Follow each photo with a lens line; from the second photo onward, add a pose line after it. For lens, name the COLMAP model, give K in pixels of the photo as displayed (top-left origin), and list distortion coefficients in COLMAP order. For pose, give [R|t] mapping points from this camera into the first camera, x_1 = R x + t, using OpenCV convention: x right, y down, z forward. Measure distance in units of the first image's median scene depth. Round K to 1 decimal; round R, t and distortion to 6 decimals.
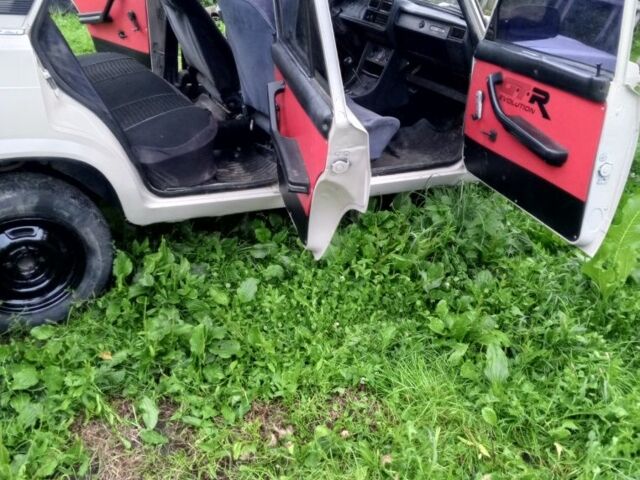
lens RADIAL K [[585.2, 0, 320.0], [0, 585.2, 240.0], [0, 0, 1]] dist [0.002010, -0.206949]
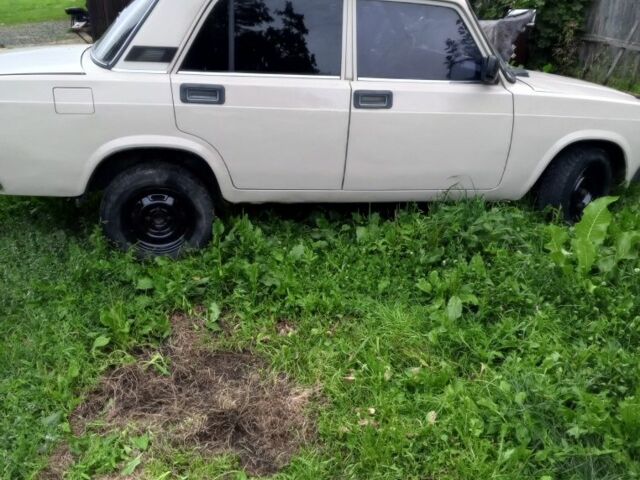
lens RADIAL K [[585.2, 0, 320.0], [0, 585.2, 240.0], [0, 0, 1]] dist [0.002010, -0.206949]
pose [[0.954357, 0.063933, -0.291747, 0.378319], [-0.097864, 0.989833, -0.103219, 0.216654], [0.282181, 0.127060, 0.950910, -0.385766]]
